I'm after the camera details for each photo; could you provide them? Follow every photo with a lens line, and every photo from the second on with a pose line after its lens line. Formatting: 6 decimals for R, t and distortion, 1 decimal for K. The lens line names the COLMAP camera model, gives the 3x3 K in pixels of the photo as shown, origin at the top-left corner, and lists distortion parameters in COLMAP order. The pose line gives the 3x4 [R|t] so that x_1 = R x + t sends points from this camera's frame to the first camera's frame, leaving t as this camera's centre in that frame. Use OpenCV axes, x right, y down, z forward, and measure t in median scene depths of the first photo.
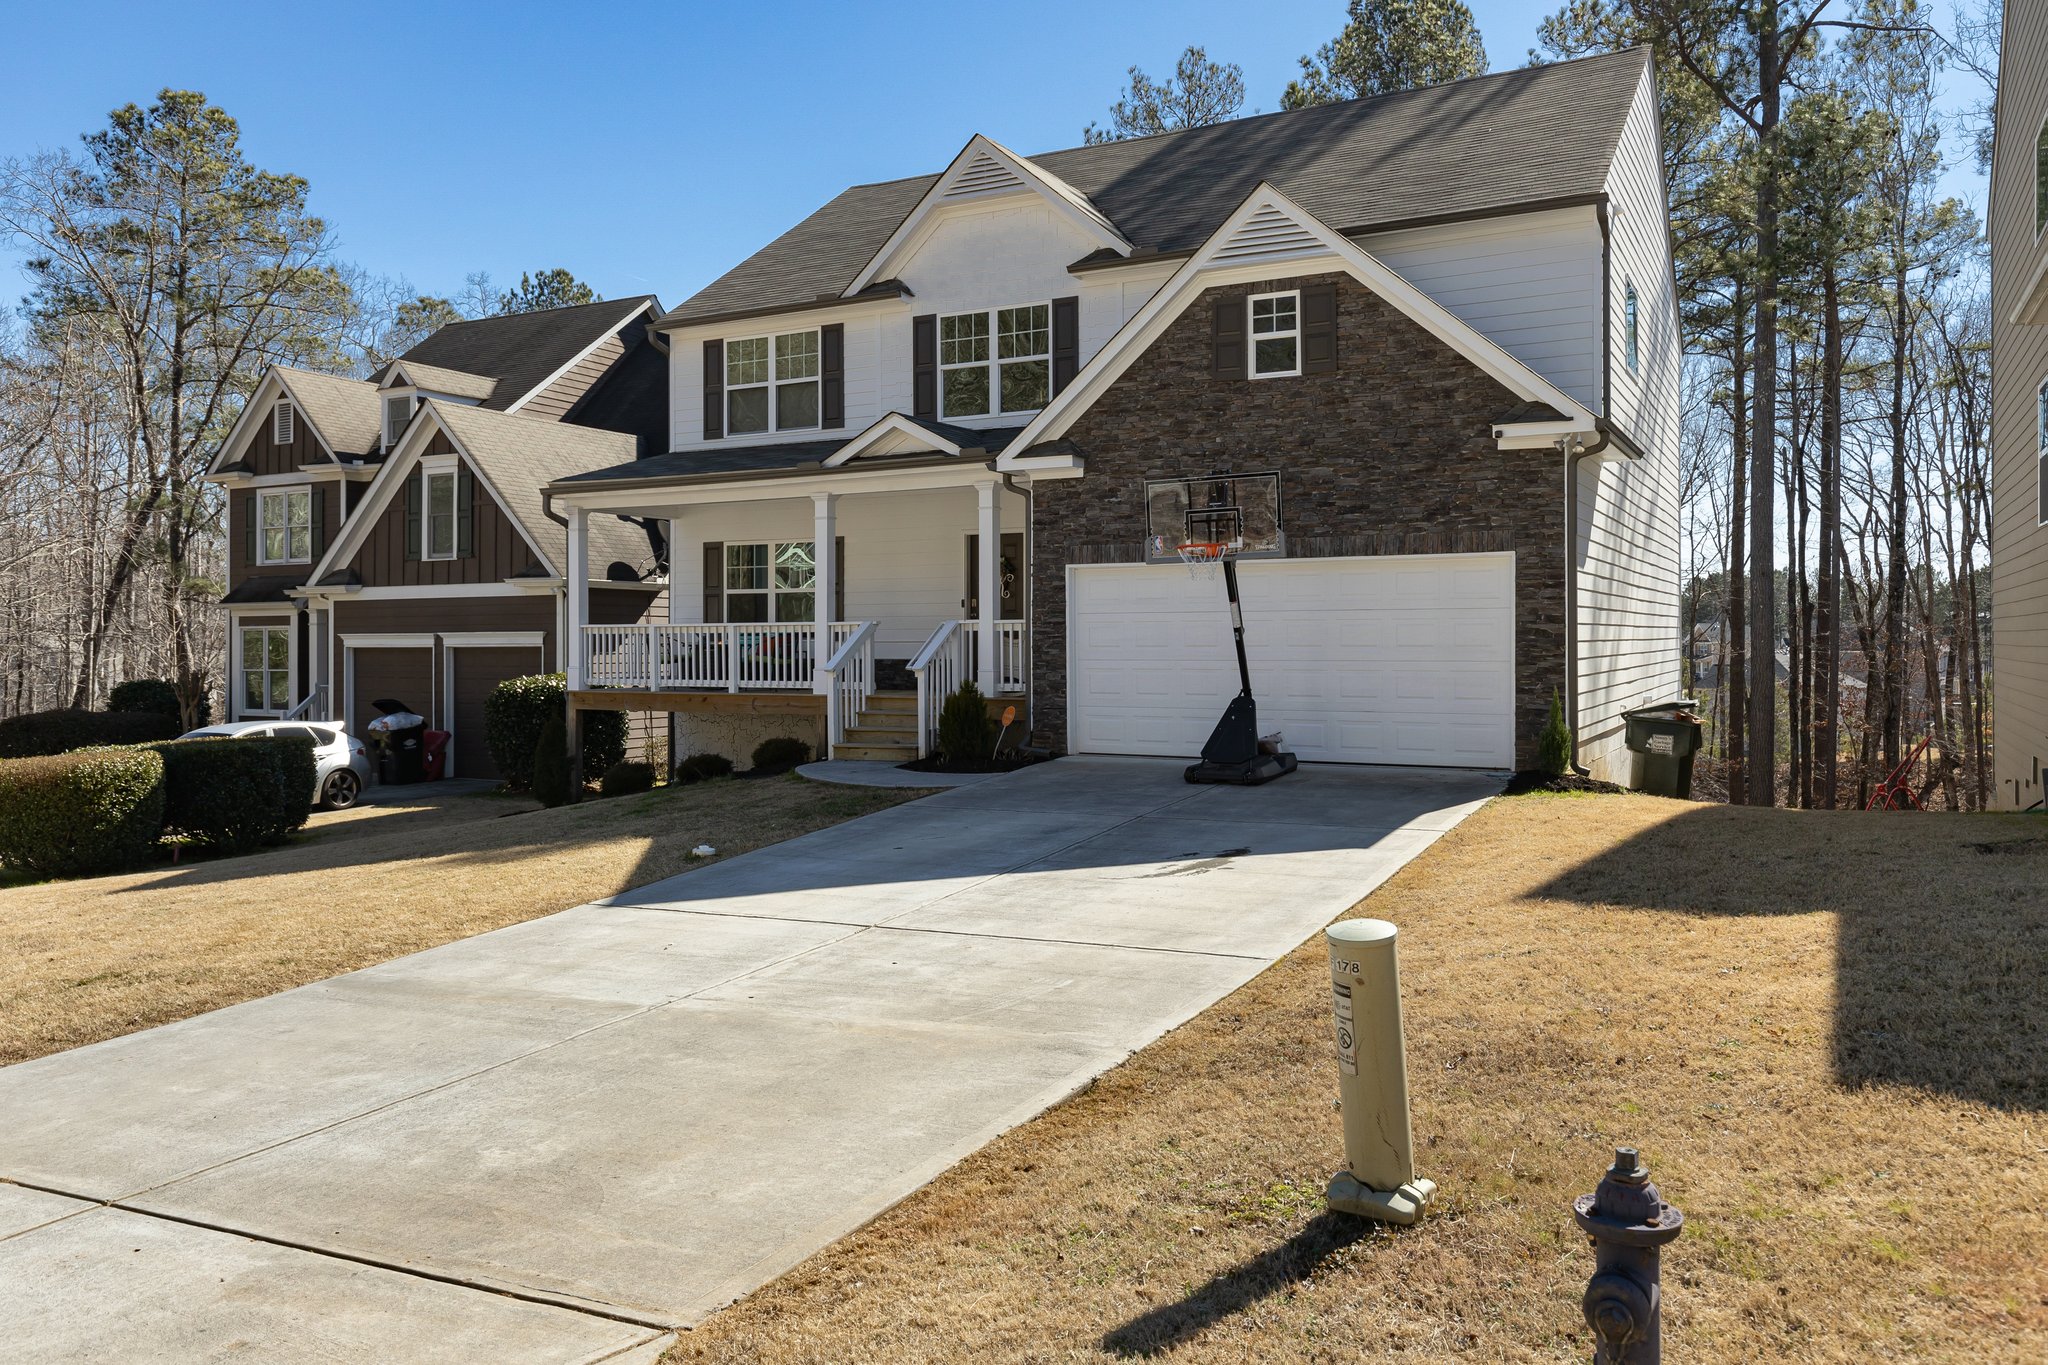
lens RADIAL K [[1535.7, 0, 1024.0], [0, 1535.7, 682.5], [0, 0, 1]] dist [-0.004852, -0.000473]
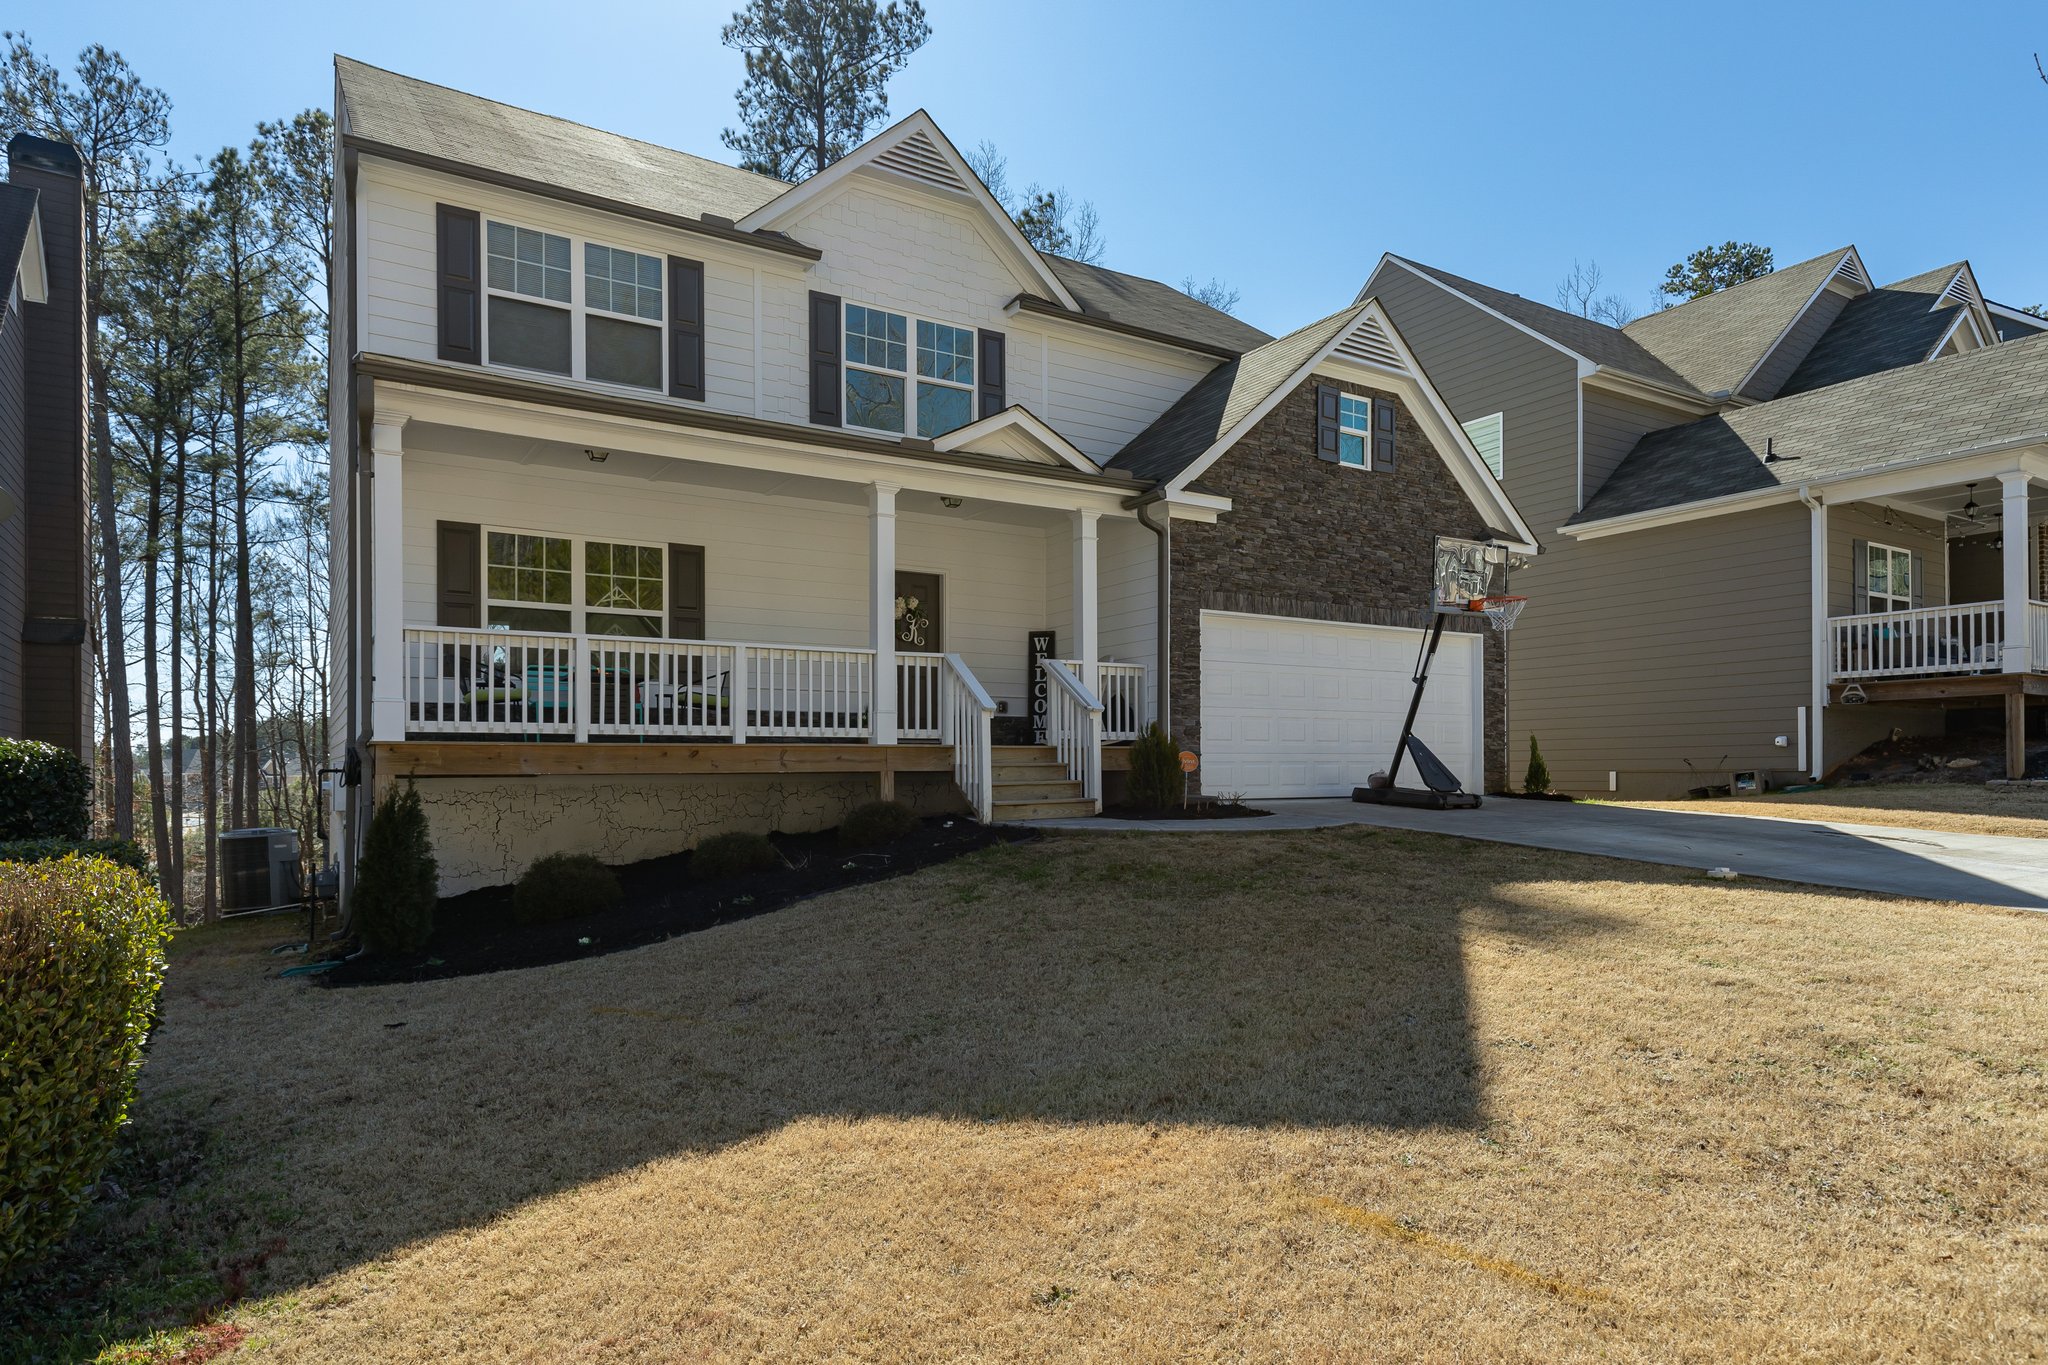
lens RADIAL K [[1164.9, 0, 1020.7], [0, 1164.9, 768.4], [0, 0, 1]] dist [0.001340, 0.000474]
pose [[0.486492, -0.003455, 0.873678, -0.690272], [0.023245, 0.999689, -0.008991, 0.029960], [-0.873376, 0.024682, 0.486421, 0.747768]]
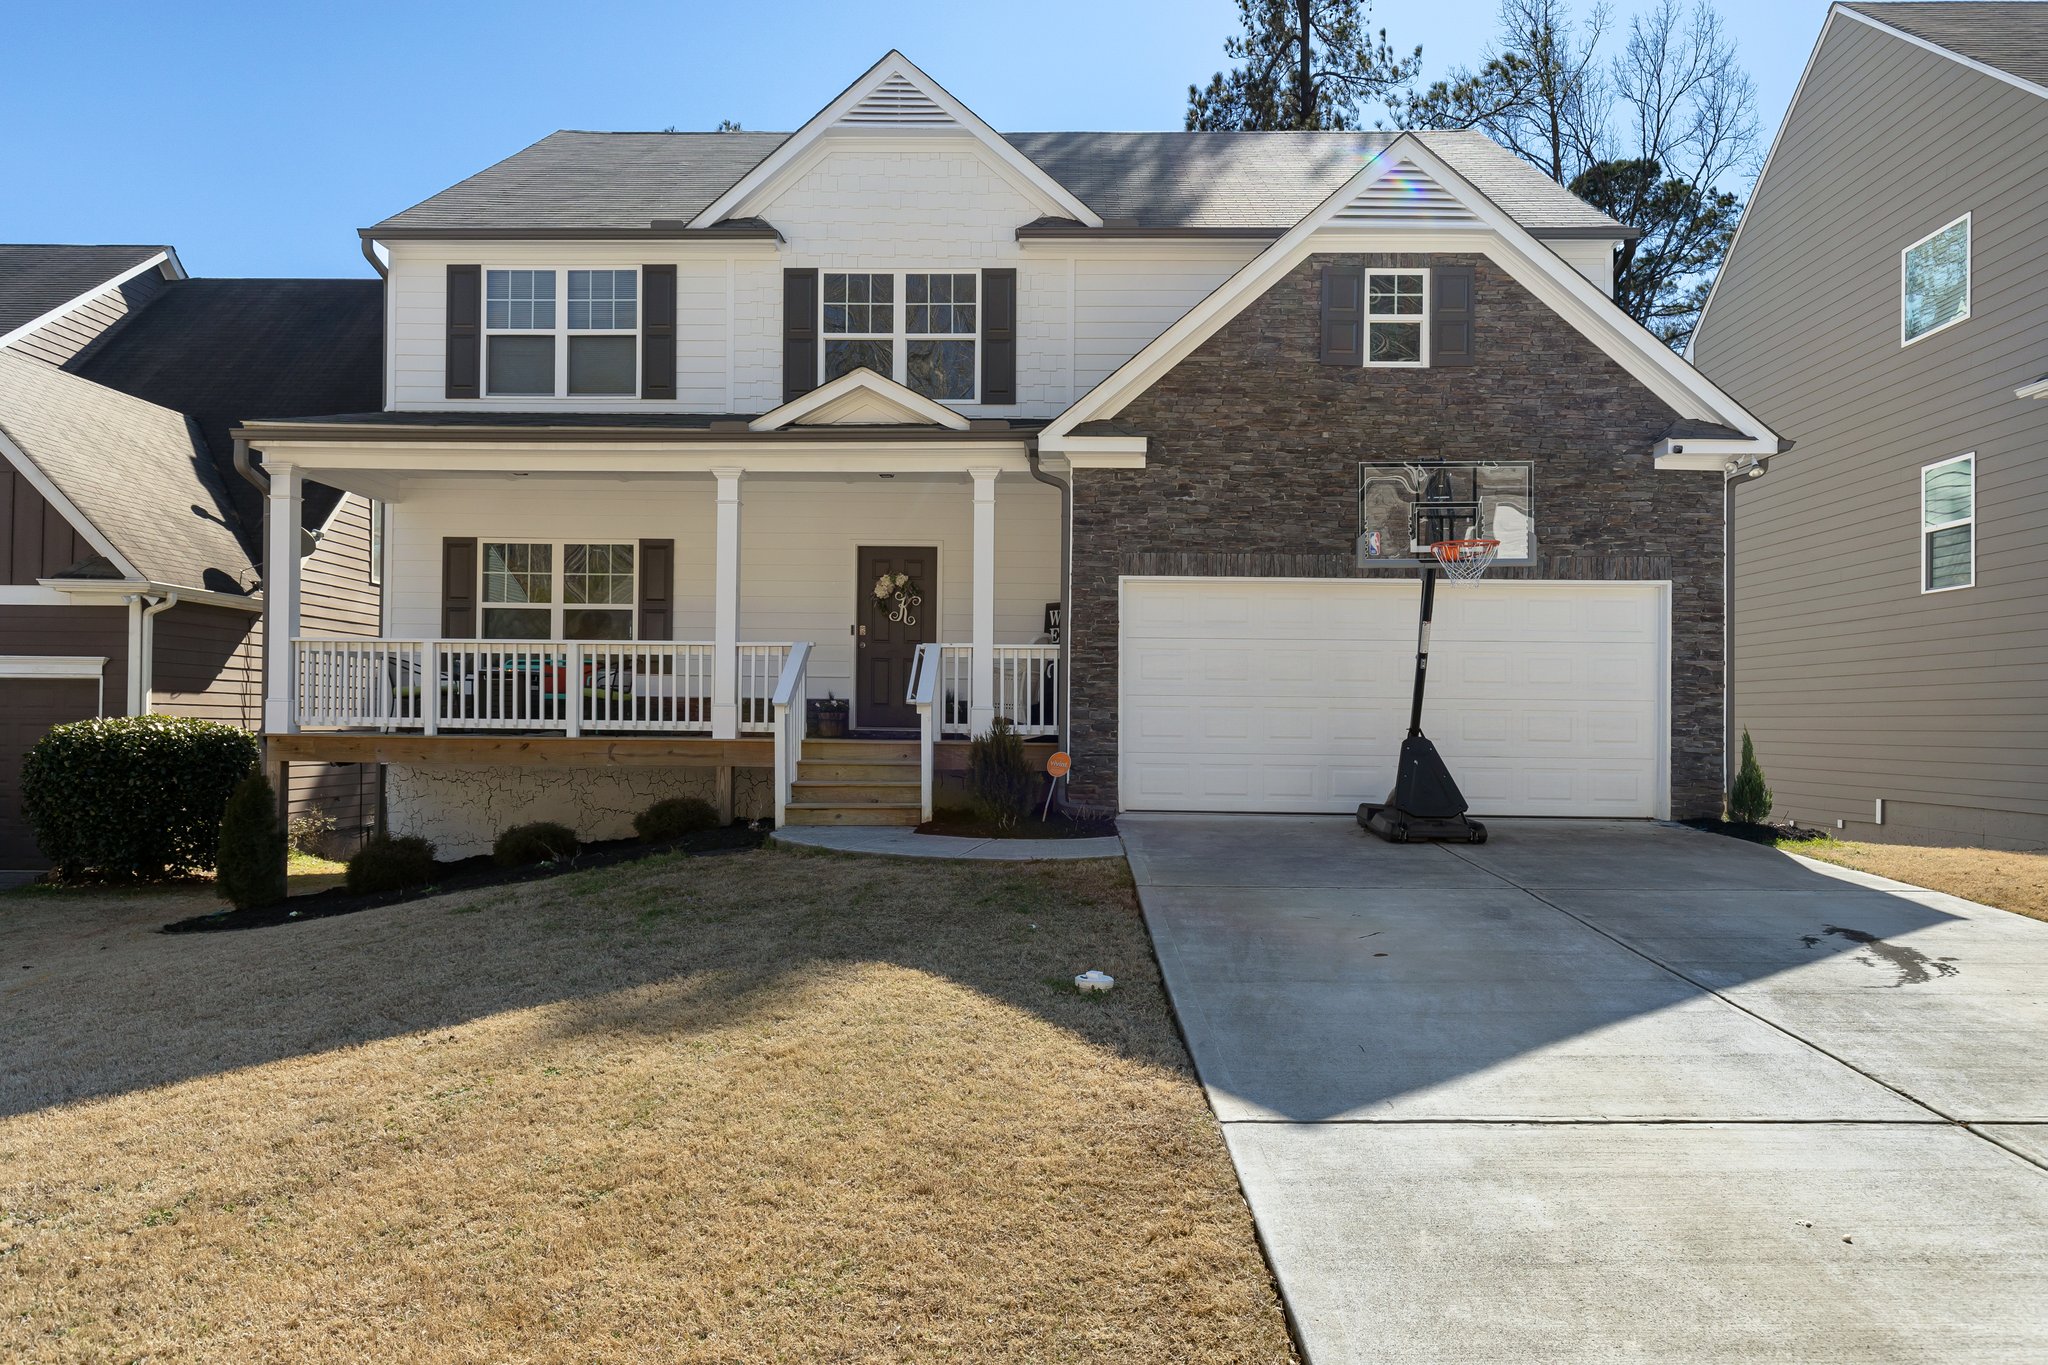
lens RADIAL K [[1316.5, 0, 1033.4], [0, 1316.5, 737.3], [0, 0, 1]] dist [0.003851, -0.000109]
pose [[0.888132, 0.009105, 0.459499, -0.331521], [-0.002625, 0.999888, -0.014740, 0.018168], [-0.459582, 0.011885, 0.888056, 0.415147]]
